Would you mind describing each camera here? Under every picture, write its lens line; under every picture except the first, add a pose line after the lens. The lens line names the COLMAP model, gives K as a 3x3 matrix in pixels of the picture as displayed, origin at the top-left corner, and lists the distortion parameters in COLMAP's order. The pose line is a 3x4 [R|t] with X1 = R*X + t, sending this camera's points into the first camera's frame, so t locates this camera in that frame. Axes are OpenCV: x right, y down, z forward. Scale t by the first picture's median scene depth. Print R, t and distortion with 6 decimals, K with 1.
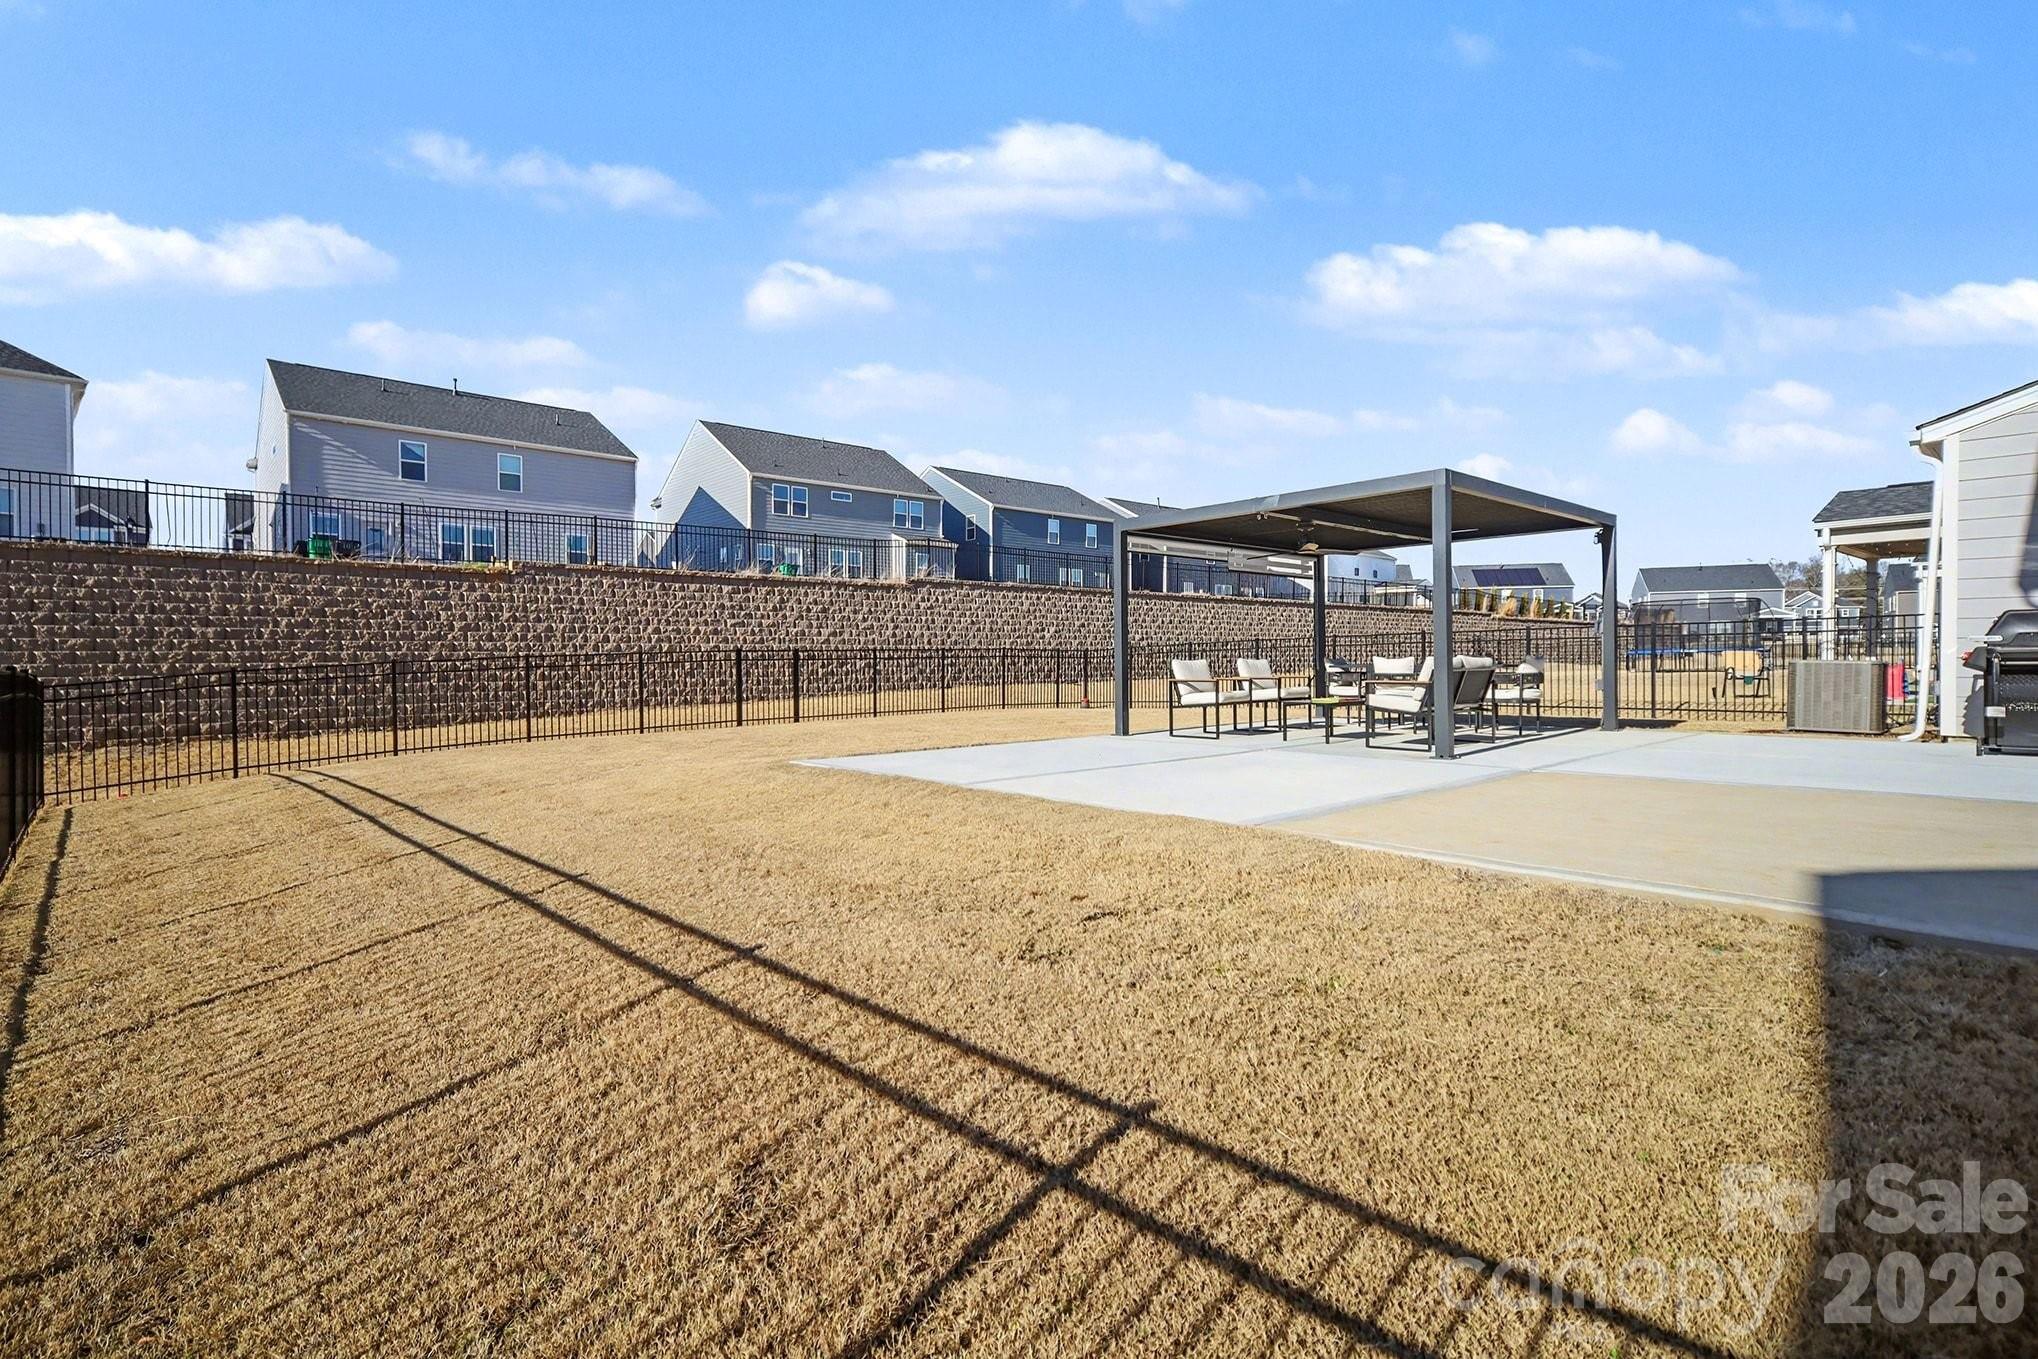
lens RADIAL K [[990.1, 0, 1009.3], [0, 990.1, 680.3], [0, 0, 1]] dist [-0.012712, -0.000640]
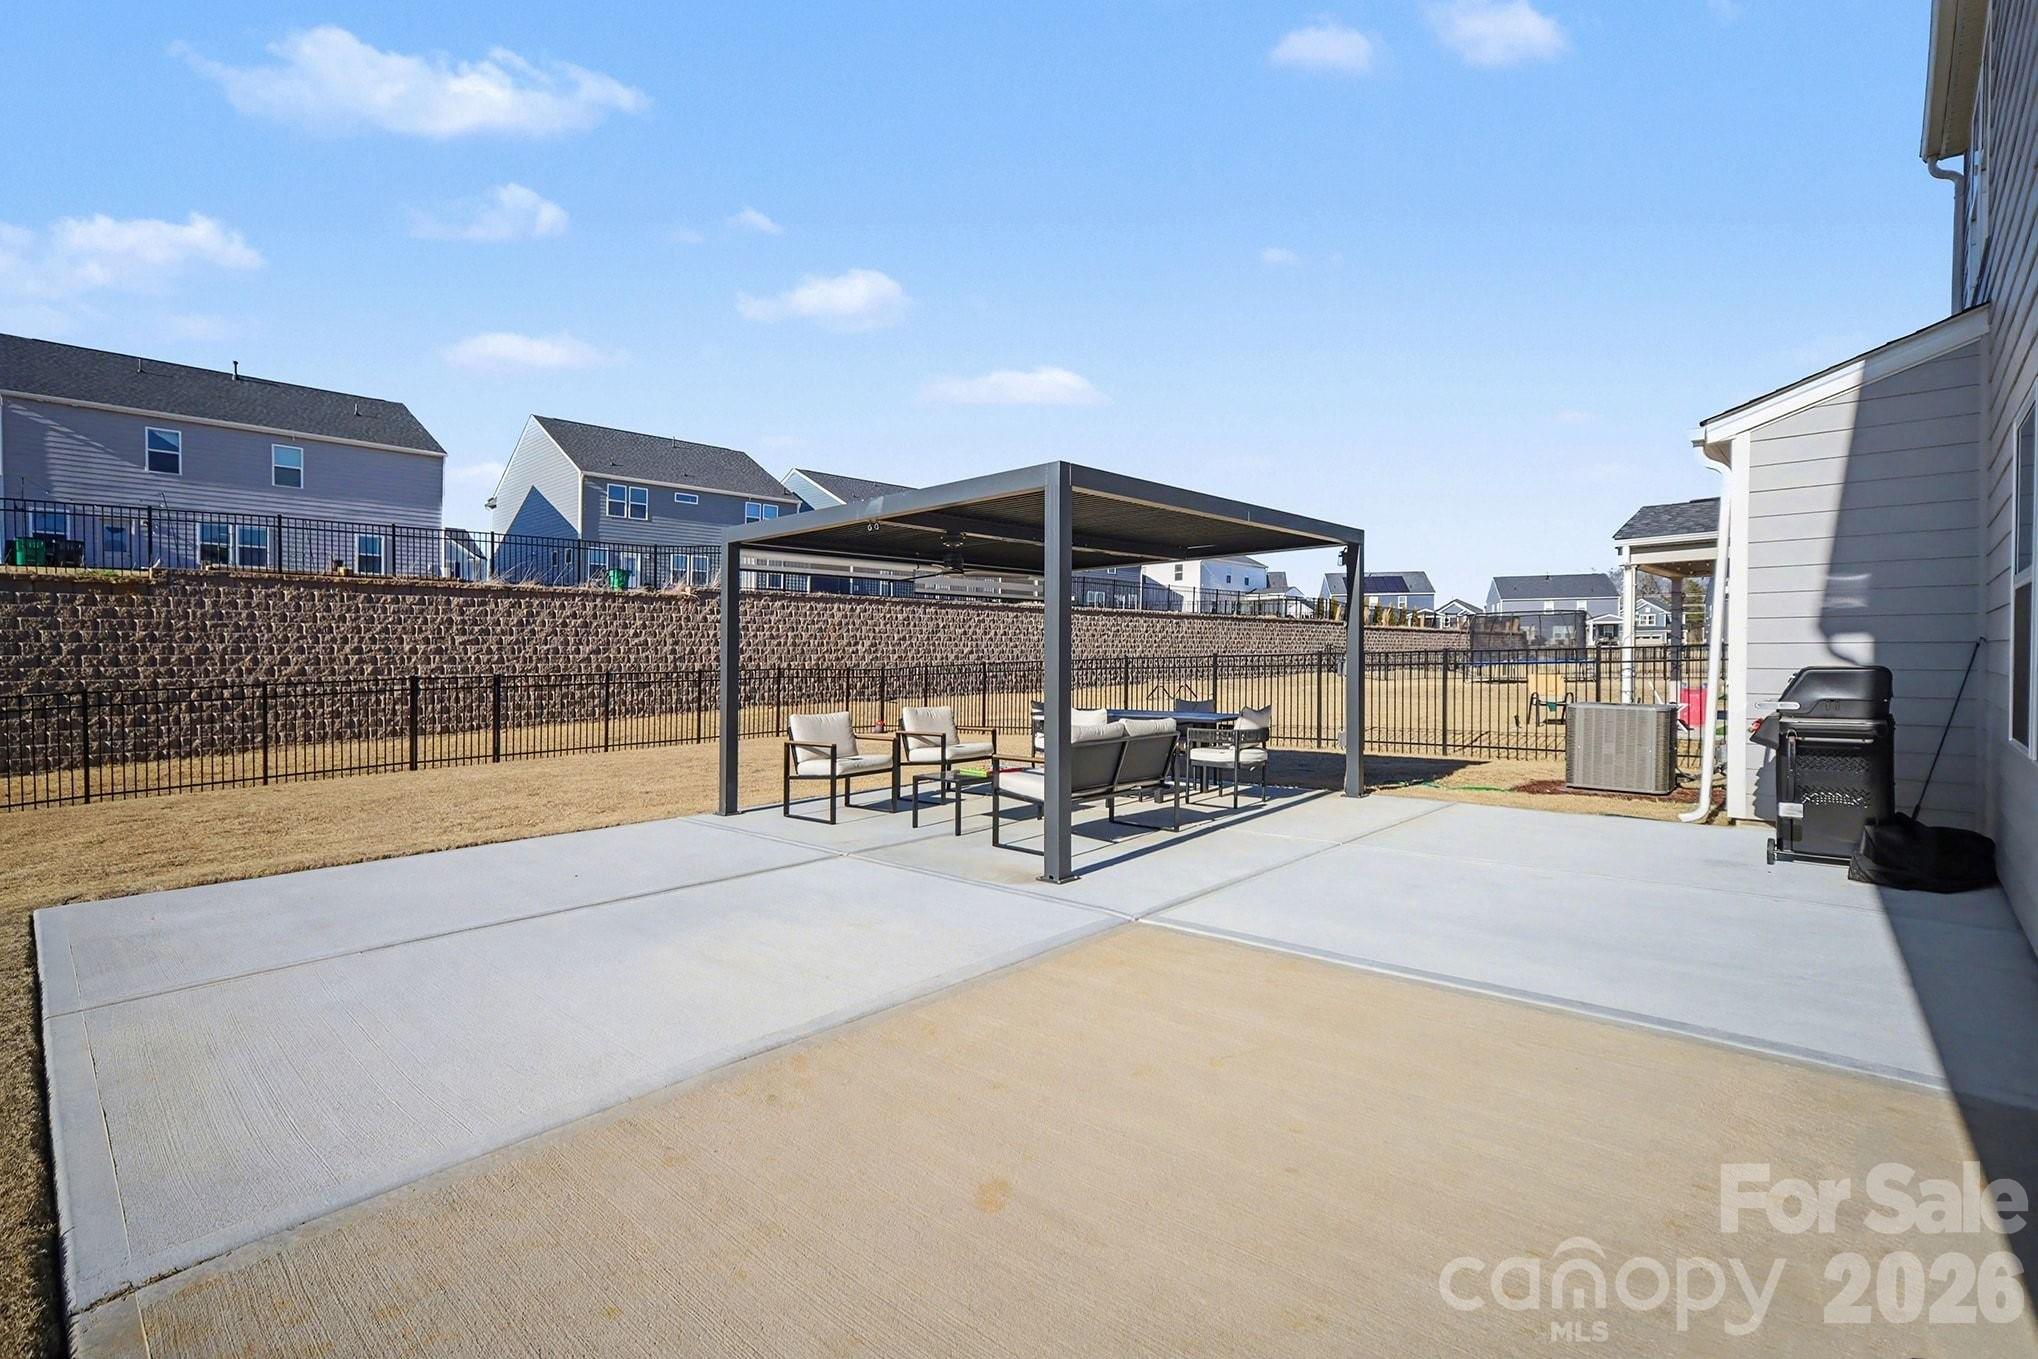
lens RADIAL K [[941.9, 0, 1029.7], [0, 941.9, 679.0], [0, 0, 1]] dist [-0.012388, -0.000864]
pose [[0.994743, -0.003751, 0.102334, 0.147502], [0.003656, 0.999993, 0.001115, -0.026005], [-0.102338, -0.000735, 0.994749, 0.144053]]
